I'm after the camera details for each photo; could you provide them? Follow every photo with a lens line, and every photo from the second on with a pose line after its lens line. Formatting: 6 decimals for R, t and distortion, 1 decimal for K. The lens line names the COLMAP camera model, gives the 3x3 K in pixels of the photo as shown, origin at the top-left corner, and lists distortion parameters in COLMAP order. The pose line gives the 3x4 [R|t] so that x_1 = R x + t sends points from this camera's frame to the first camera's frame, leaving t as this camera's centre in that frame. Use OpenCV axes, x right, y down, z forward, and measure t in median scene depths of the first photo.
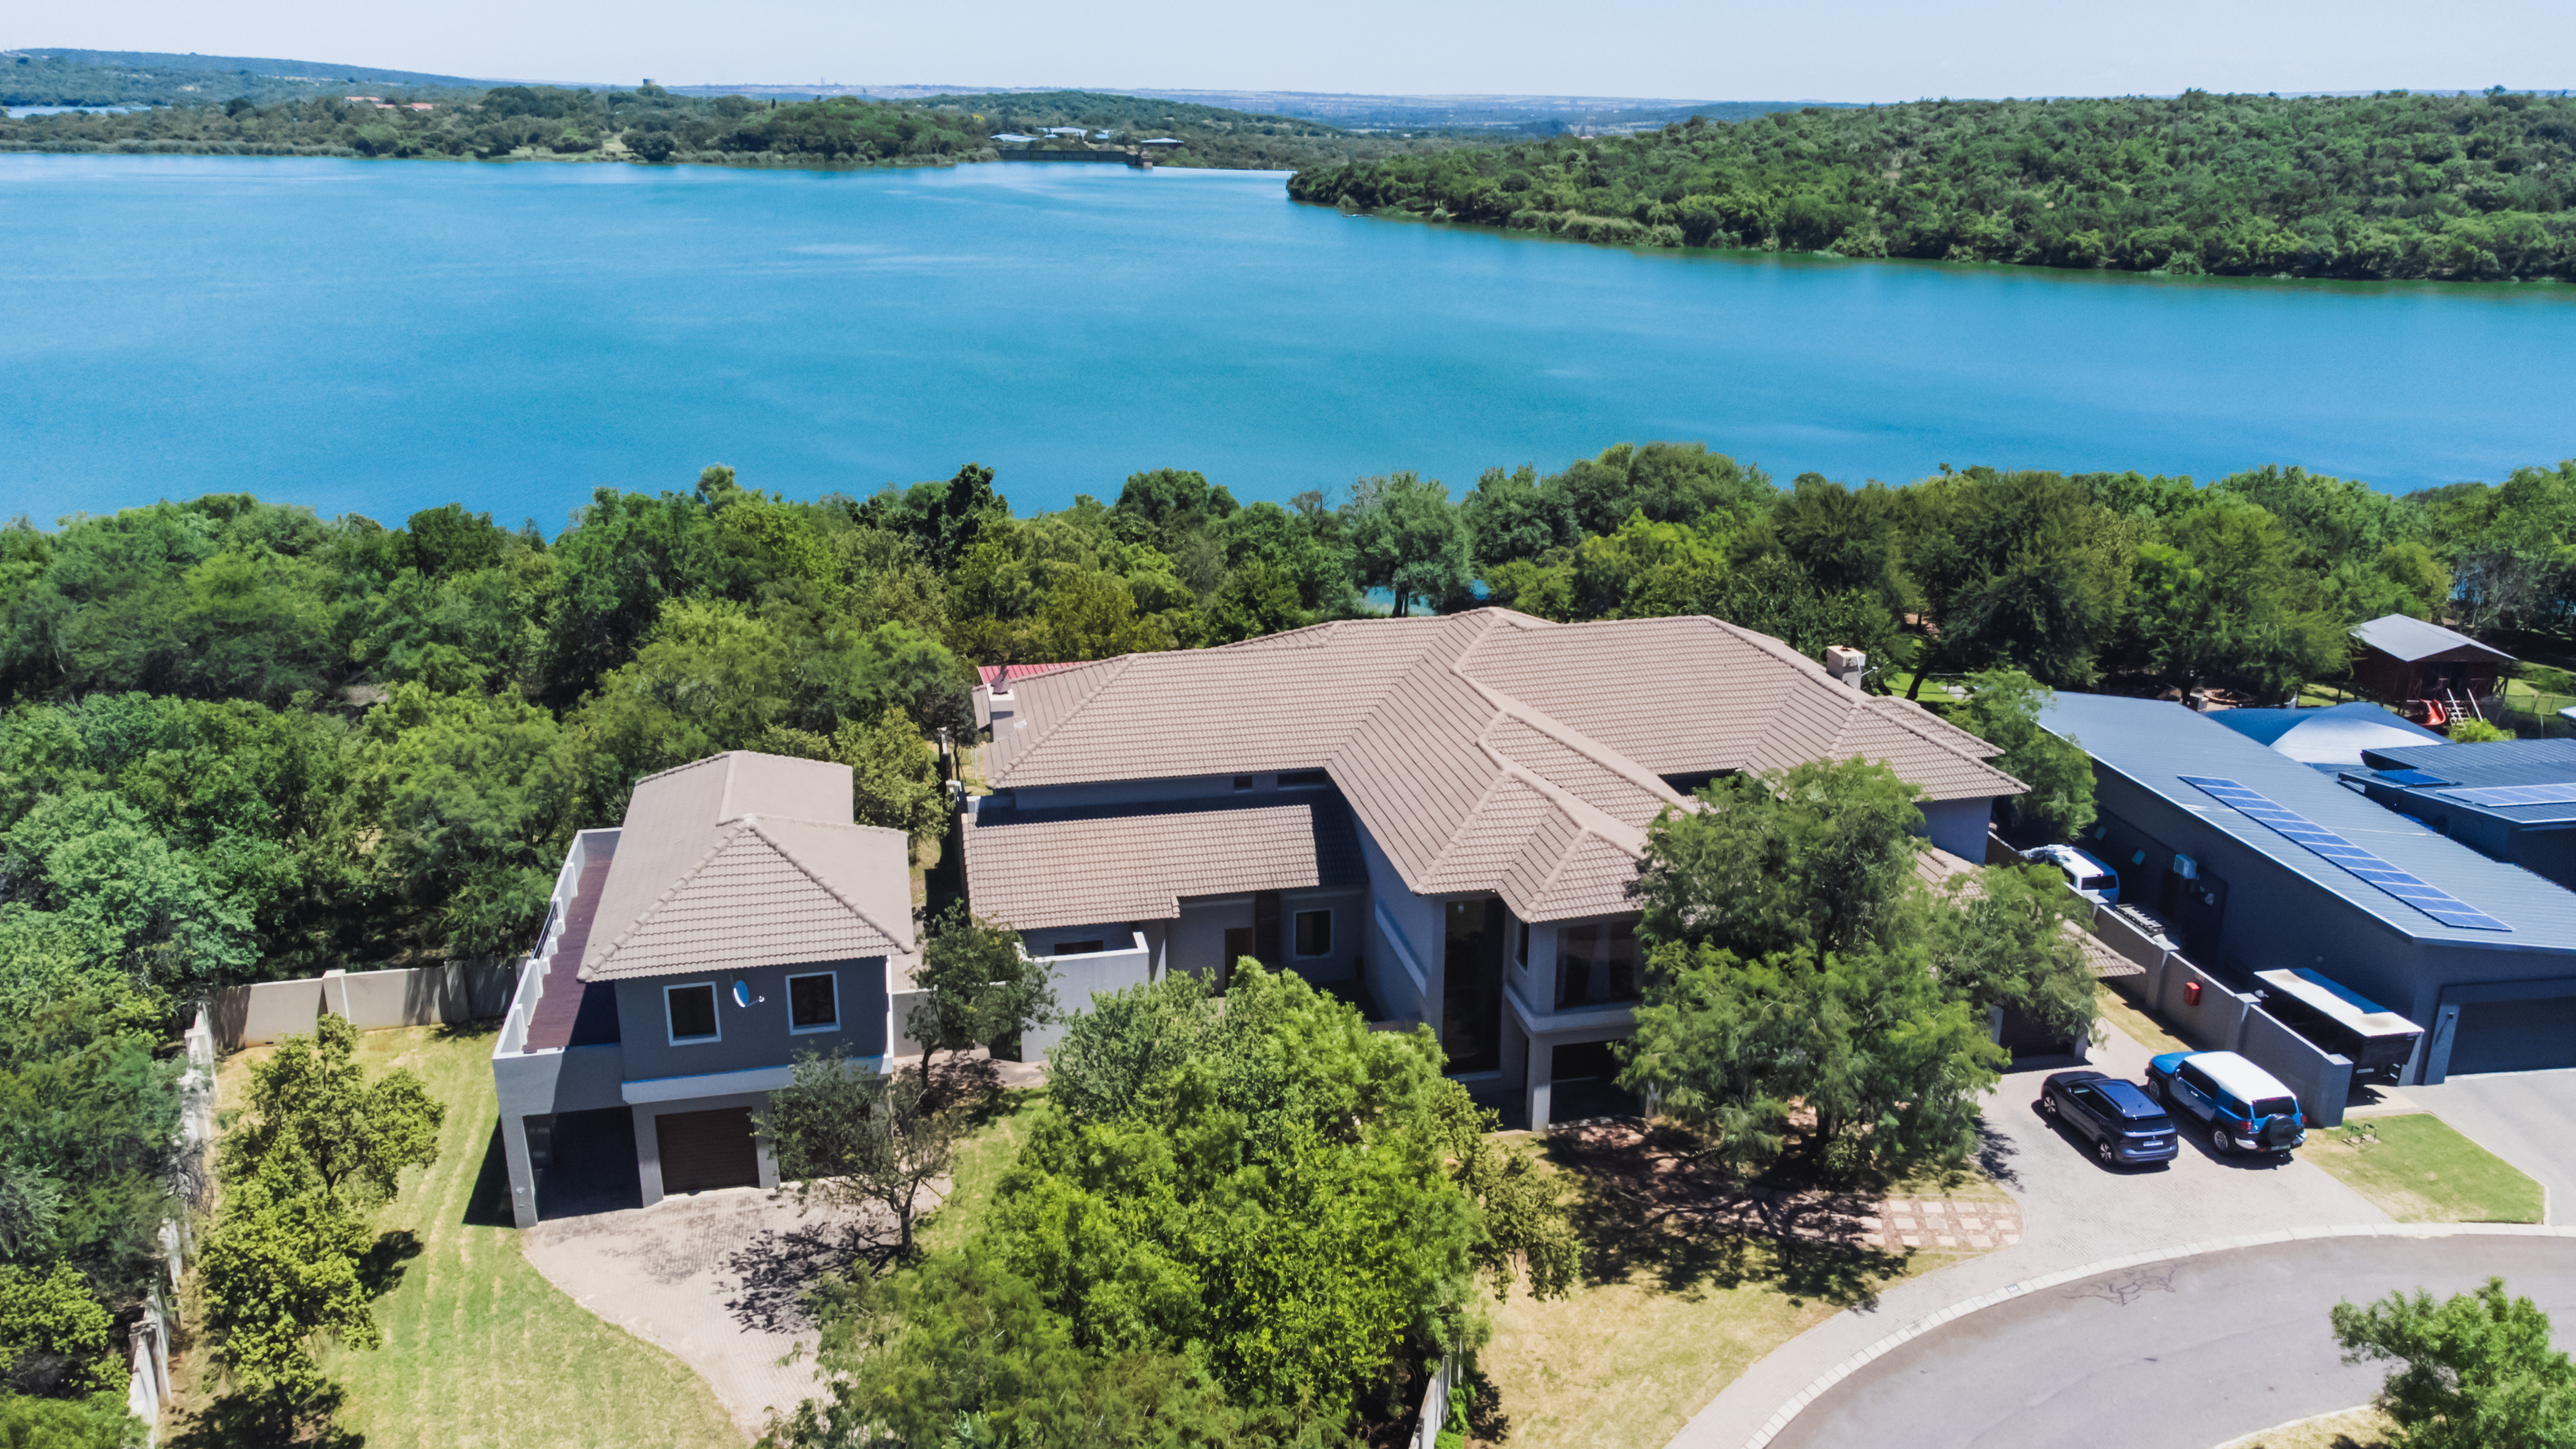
lens RADIAL K [[1971.8, 0, 1288.0], [0, 1971.8, 724.5], [0, 0, 1]] dist [-0.009500, 0.101841]
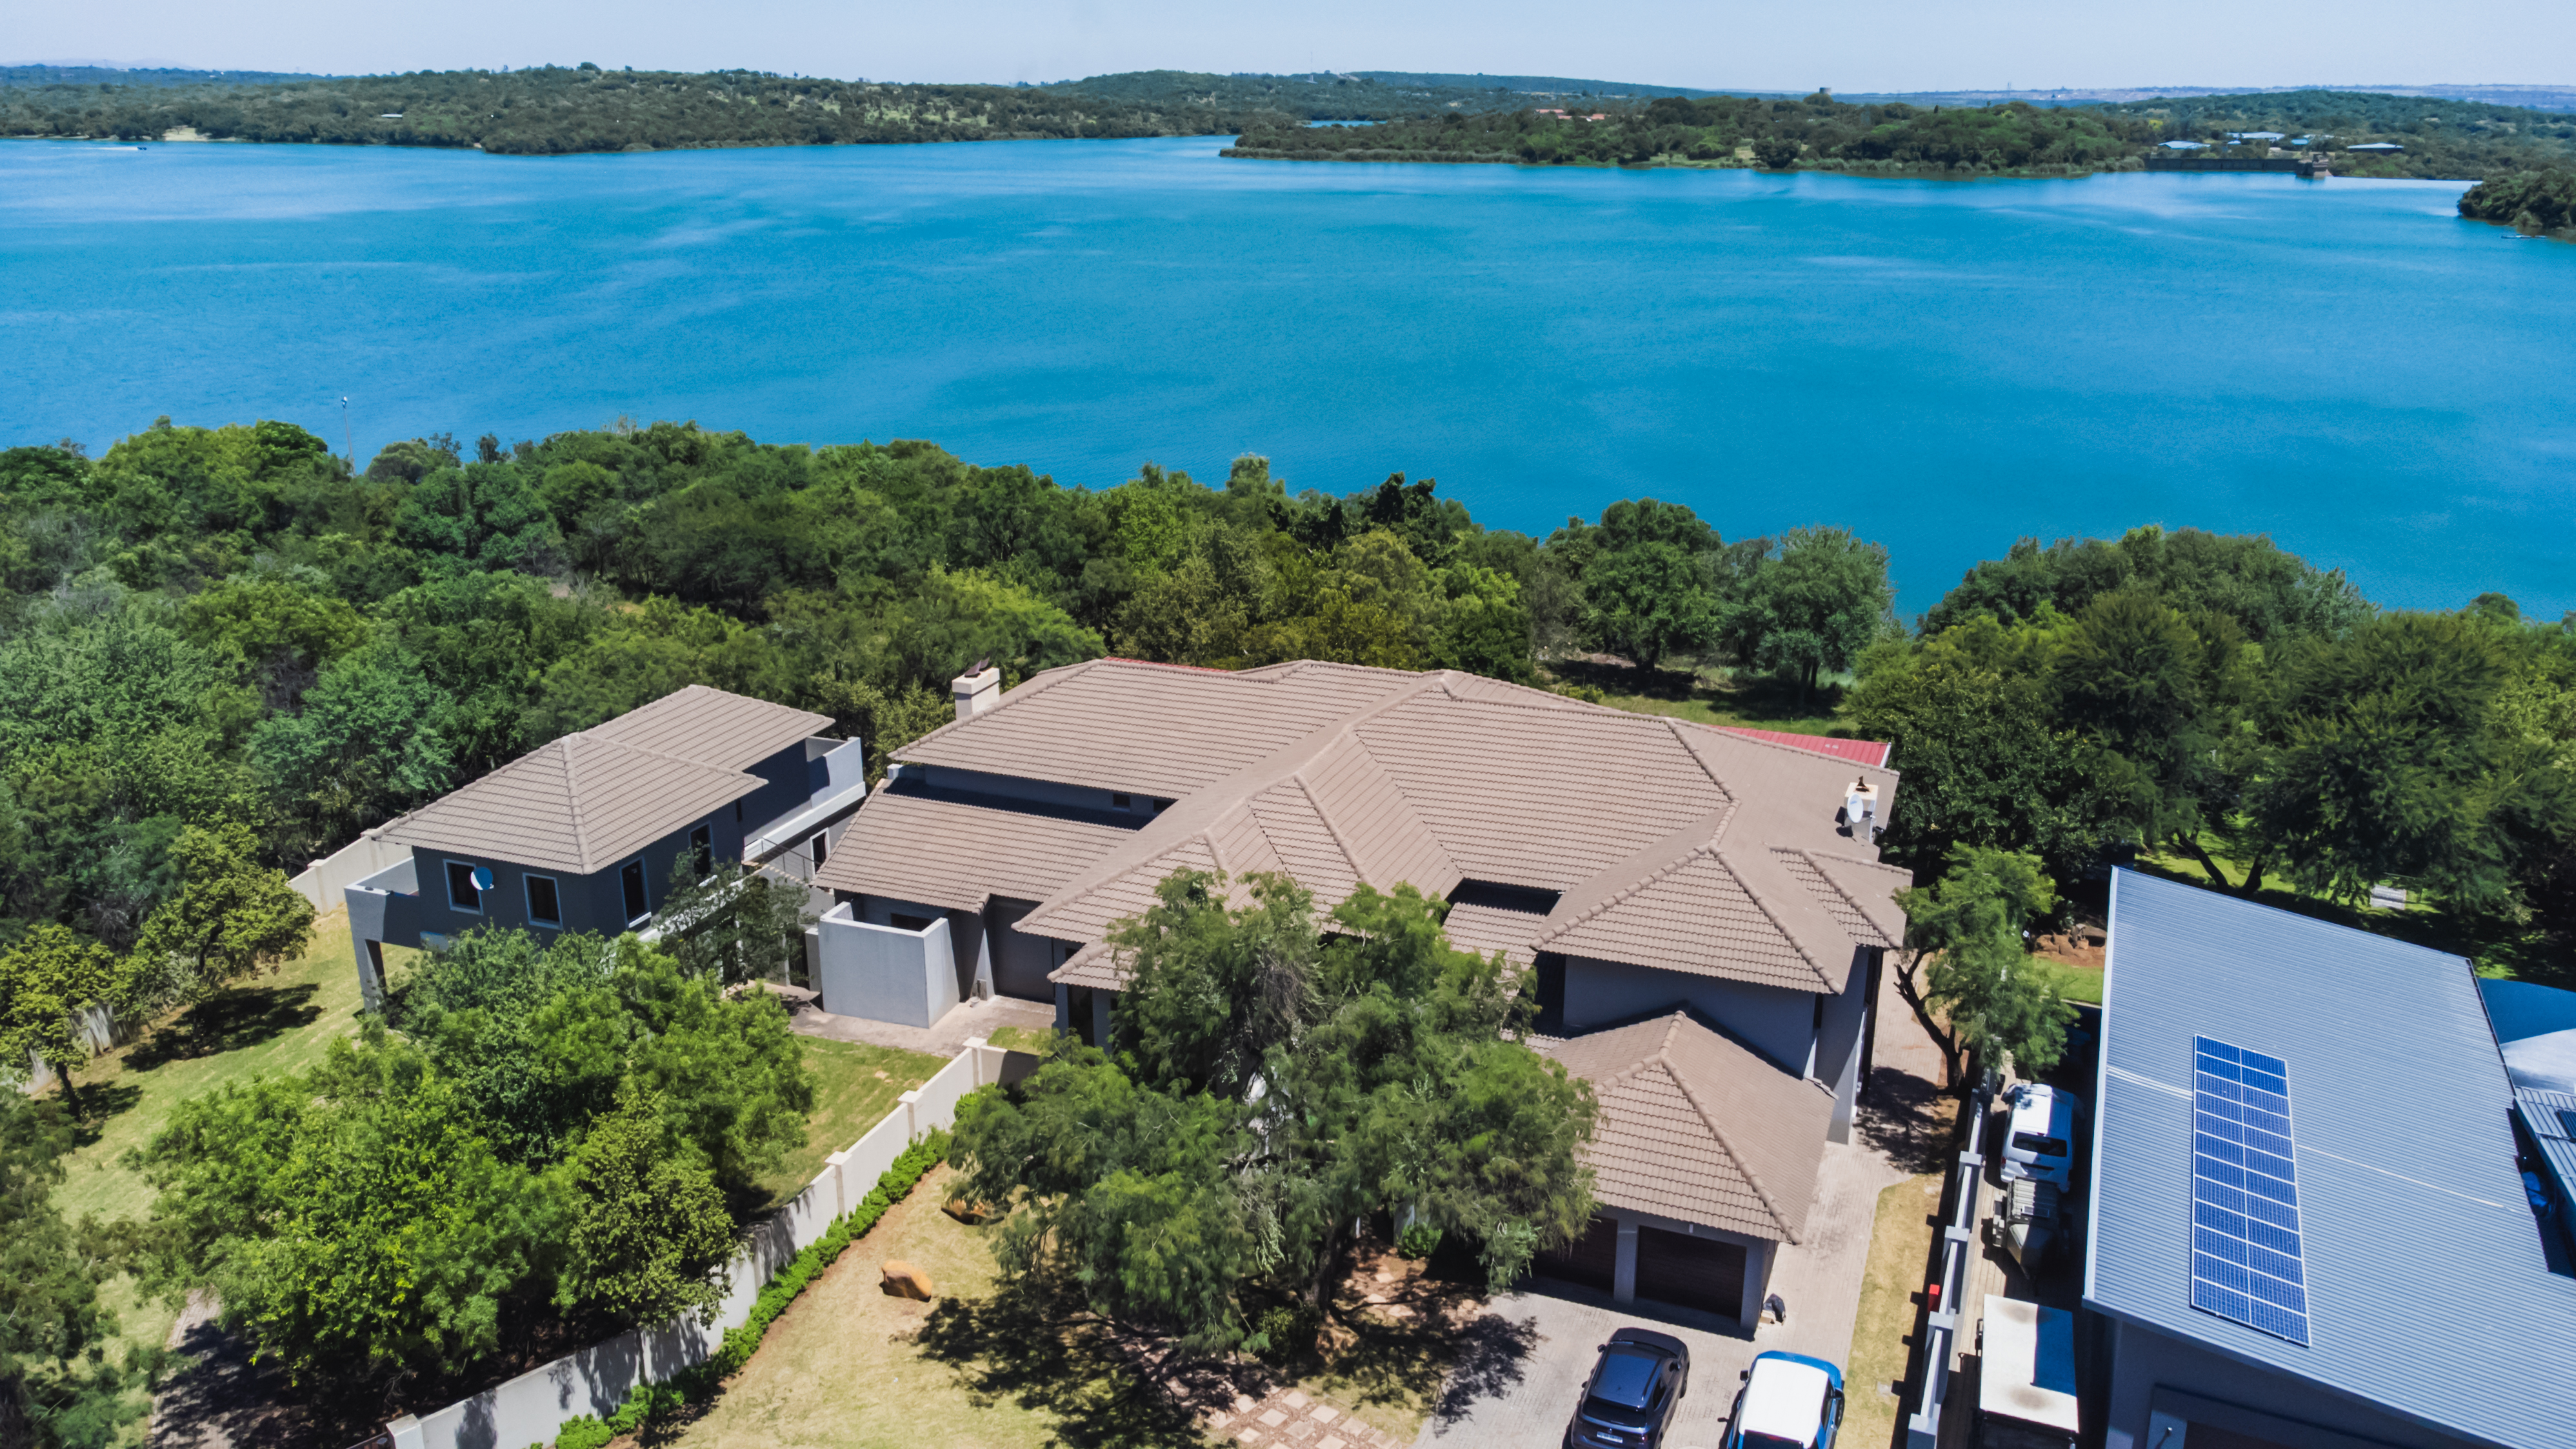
lens RADIAL K [[1960.7, 0, 1288.0], [0, 1960.7, 724.5], [0, 0, 1]] dist [-0.003274, 0.096964]
pose [[0.831552, 0.166419, -0.529931, 0.410597], [-0.167381, 0.984790, 0.046612, -0.049923], [0.529627, 0.049940, 0.846759, 0.146855]]
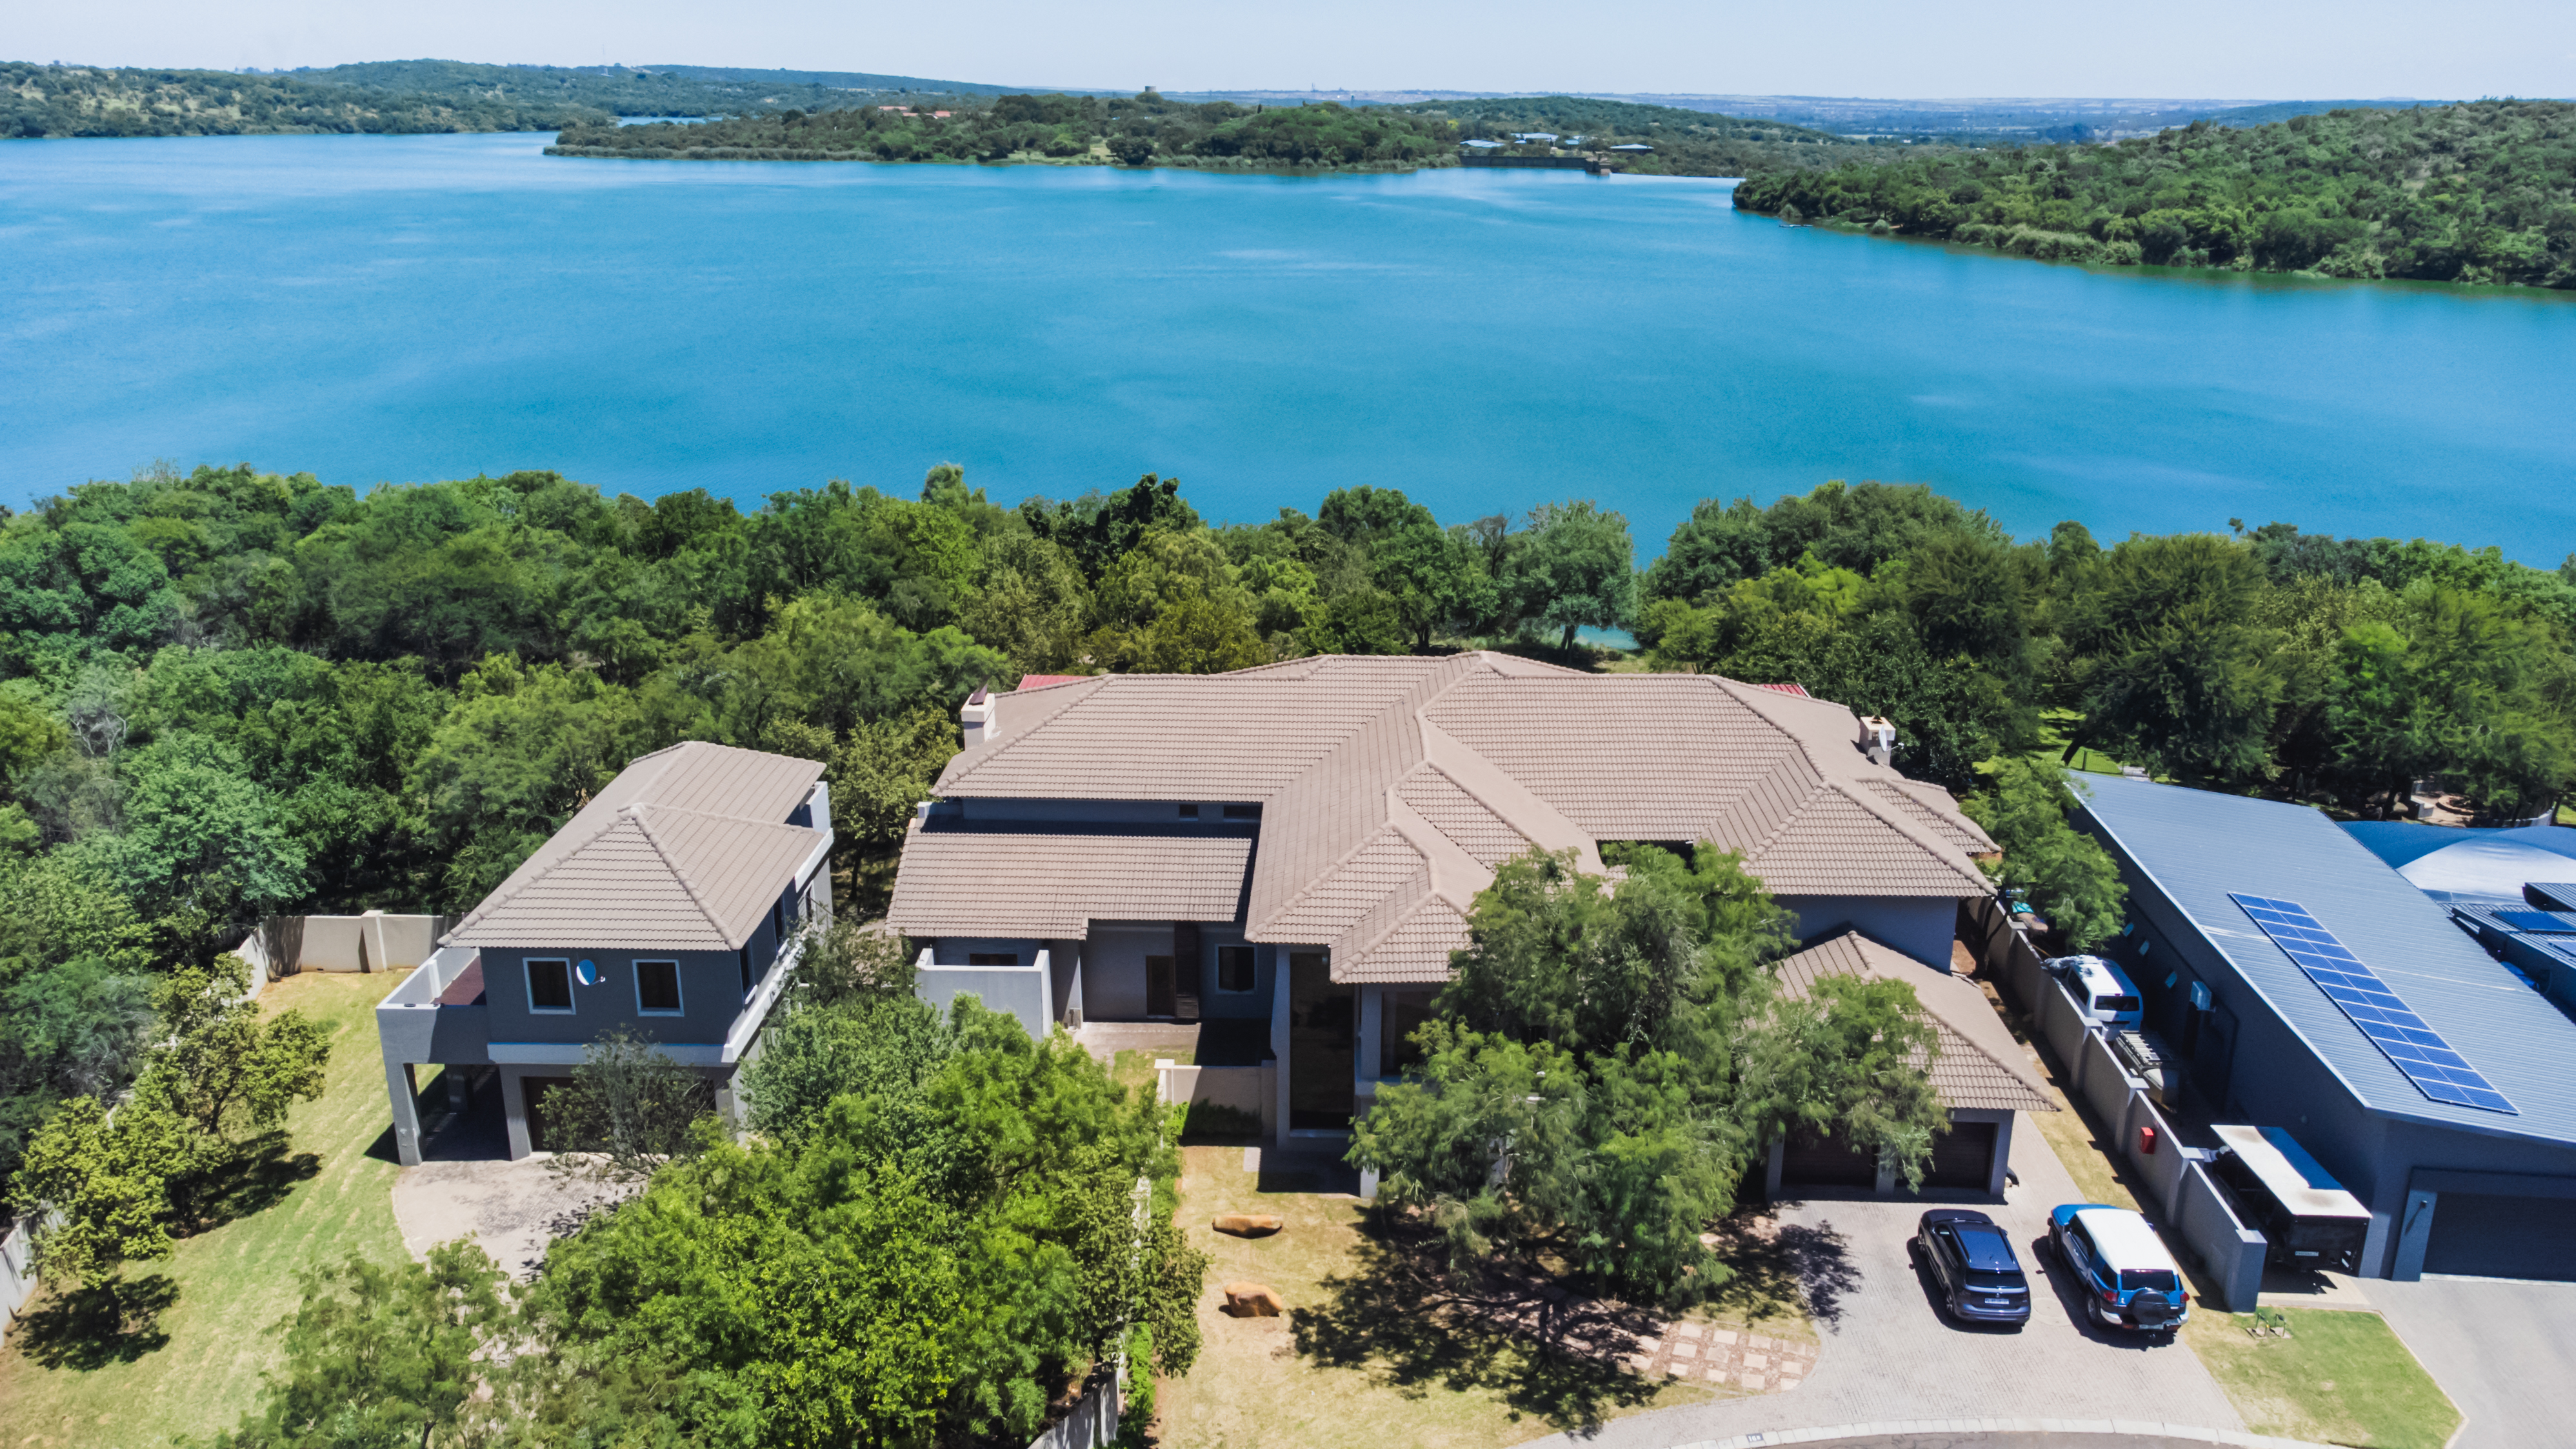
lens RADIAL K [[1961.6, 0, 1288.0], [0, 1961.6, 724.5], [0, 0, 1]] dist [-0.003440, 0.090109]
pose [[0.969632, 0.074481, -0.232950, 0.184201], [-0.074595, 0.997179, 0.008333, -0.018939], [0.232914, 0.009297, 0.972453, 0.032946]]
